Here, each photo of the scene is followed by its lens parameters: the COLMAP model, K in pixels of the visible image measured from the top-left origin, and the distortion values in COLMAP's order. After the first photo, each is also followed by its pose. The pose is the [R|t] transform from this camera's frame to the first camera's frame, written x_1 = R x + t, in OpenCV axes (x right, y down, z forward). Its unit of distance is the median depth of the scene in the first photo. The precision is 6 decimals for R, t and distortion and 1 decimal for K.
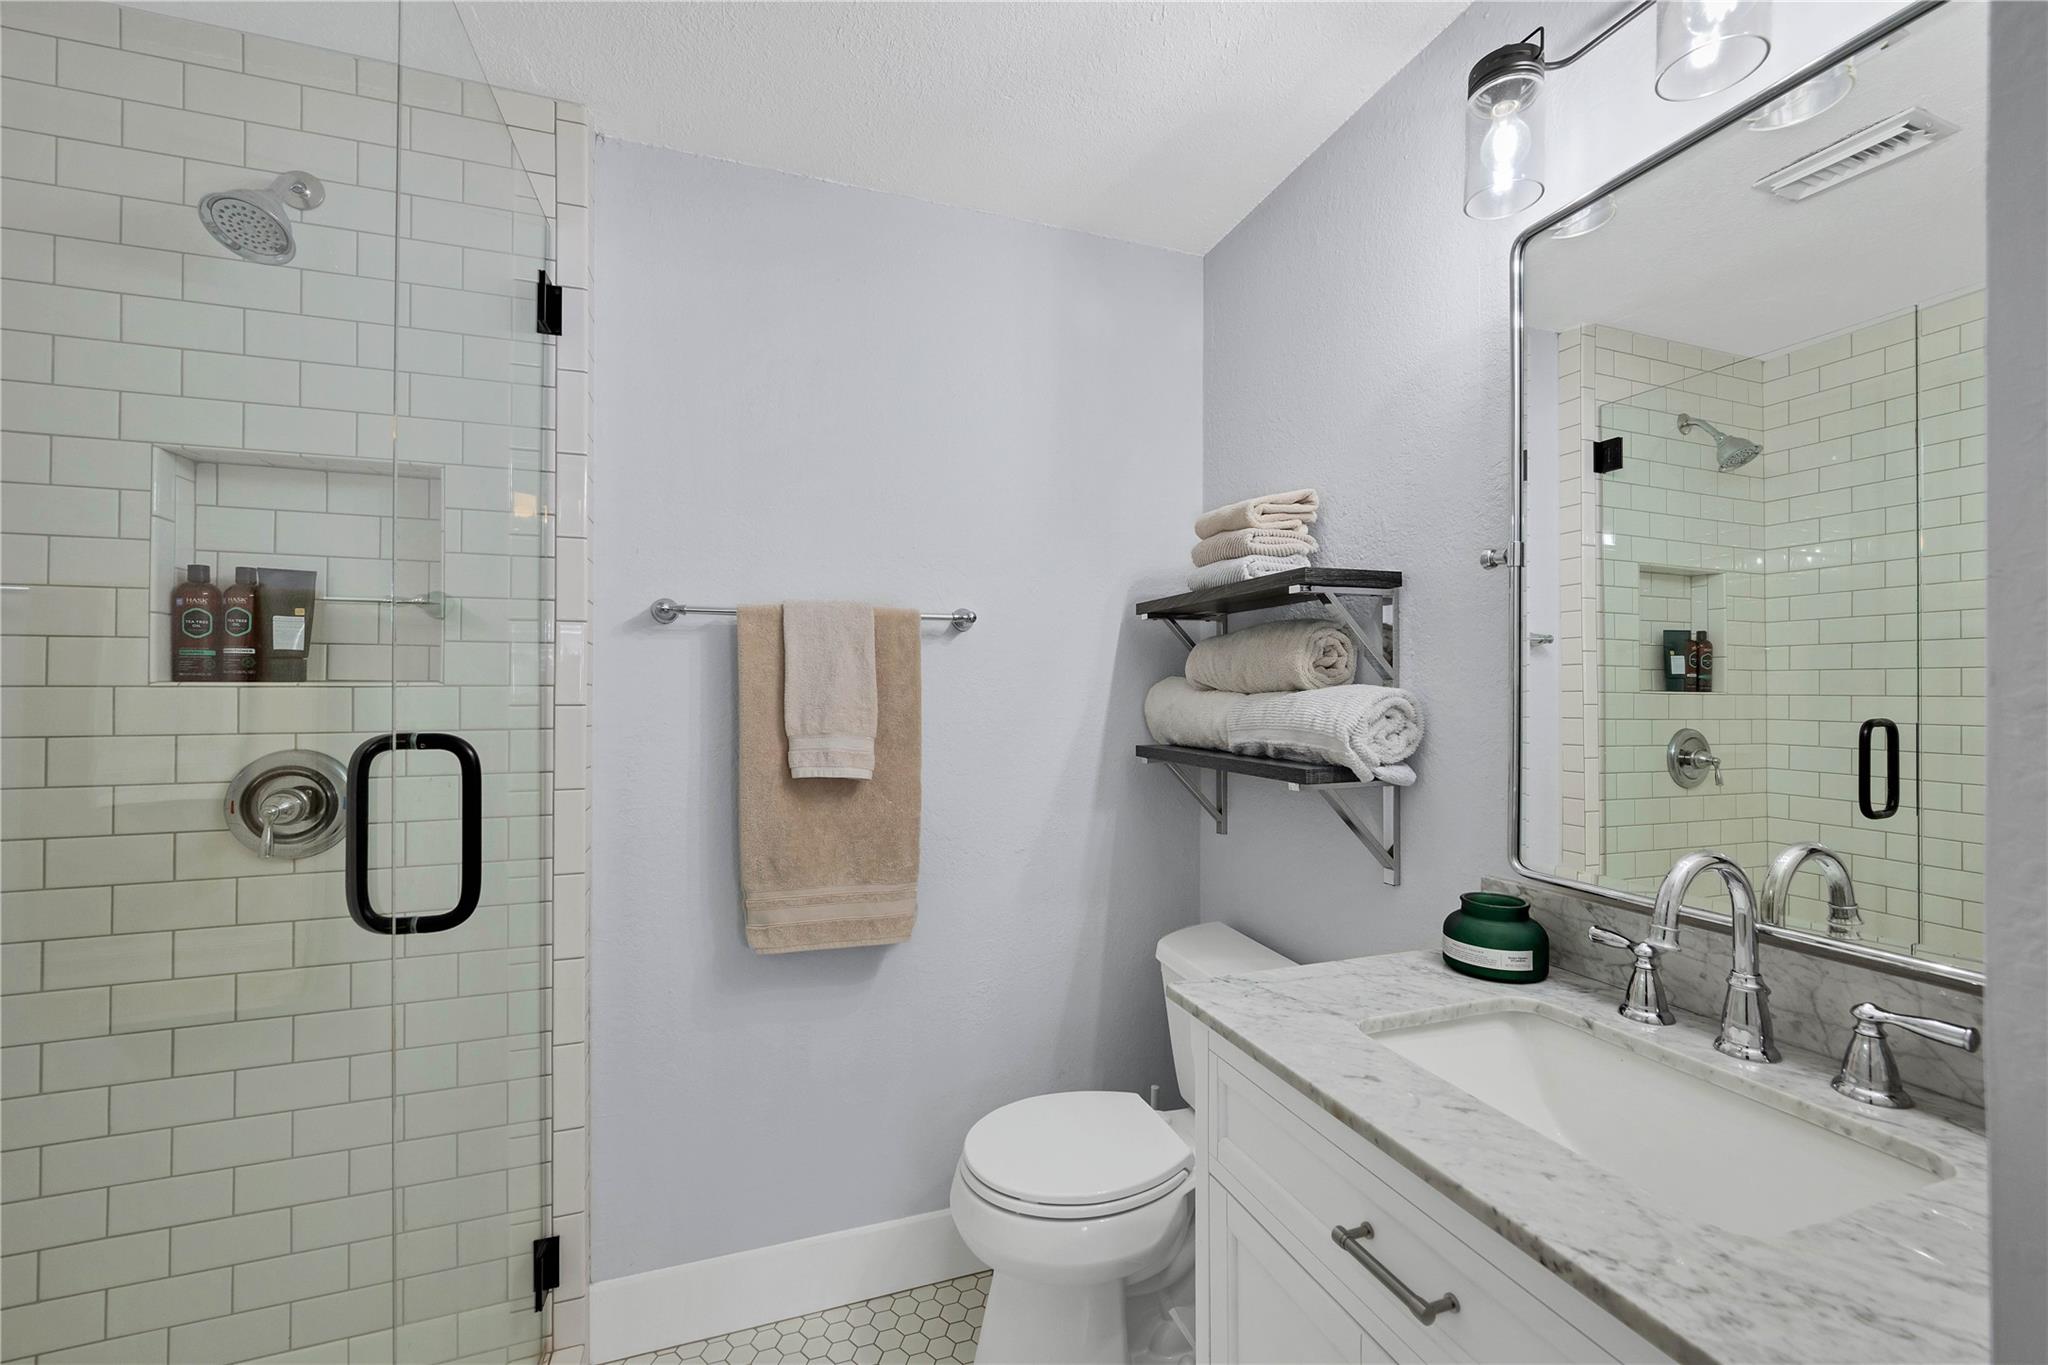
lens RADIAL K [[807.2, 0, 1026.4], [0, 807.2, 690.2], [0, 0, 1]] dist [0.001188, 0.000138]
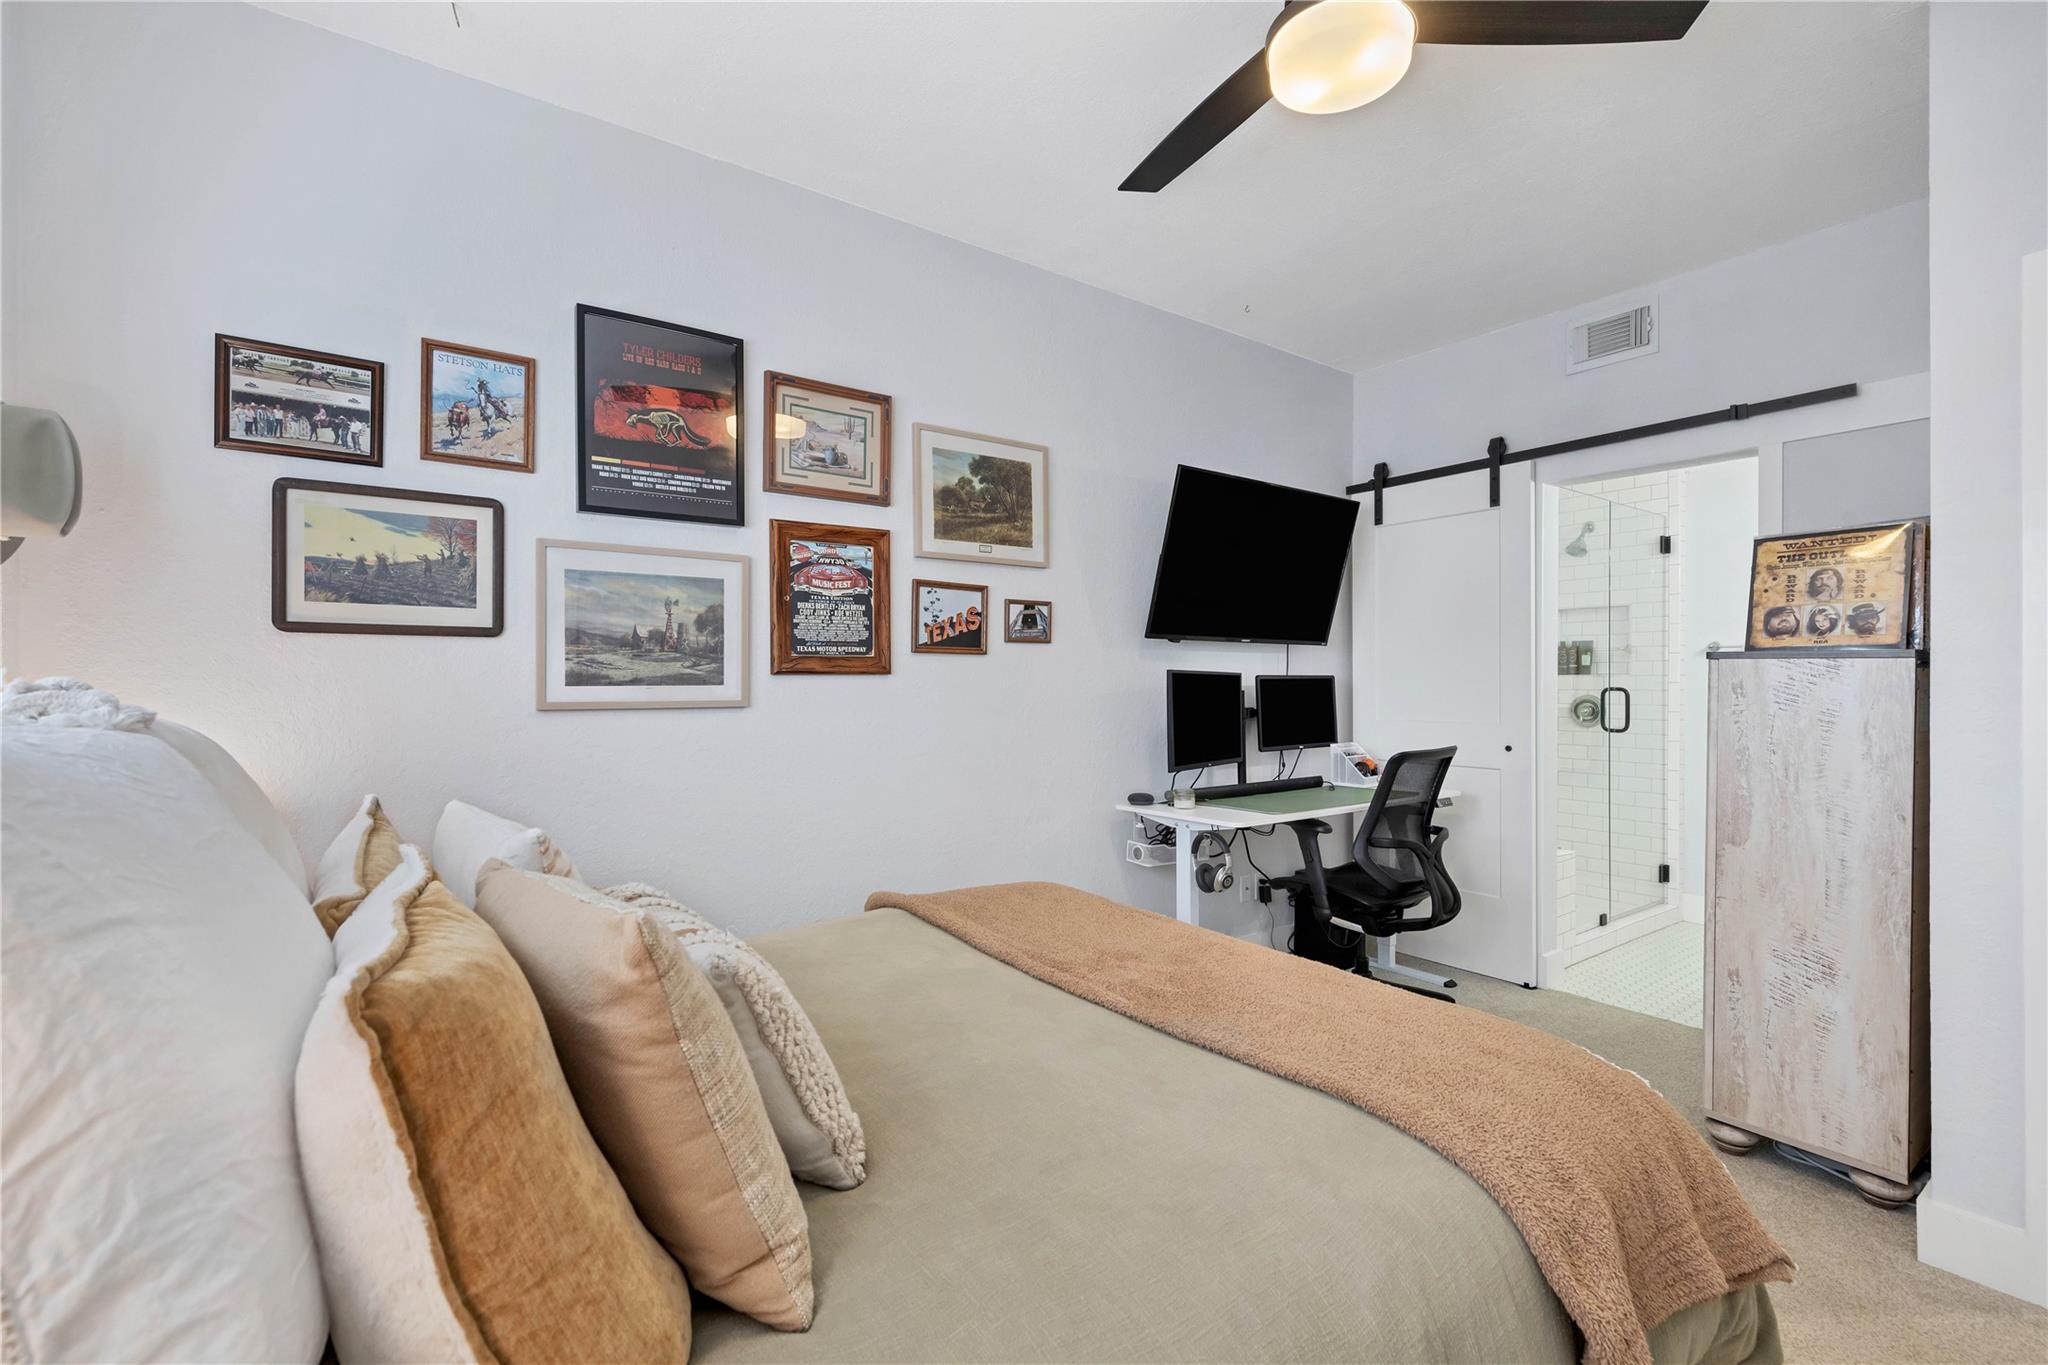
lens RADIAL K [[880.8, 0, 1024.0], [0, 880.8, 682.5], [0, 0, 1]] dist [-0.001752, -0.000319]
pose [[0.282085, 0.007187, -0.959363, 1.995342], [0.003523, 0.999957, 0.008527, -0.017110], [0.959383, -0.005785, 0.282047, -2.339589]]
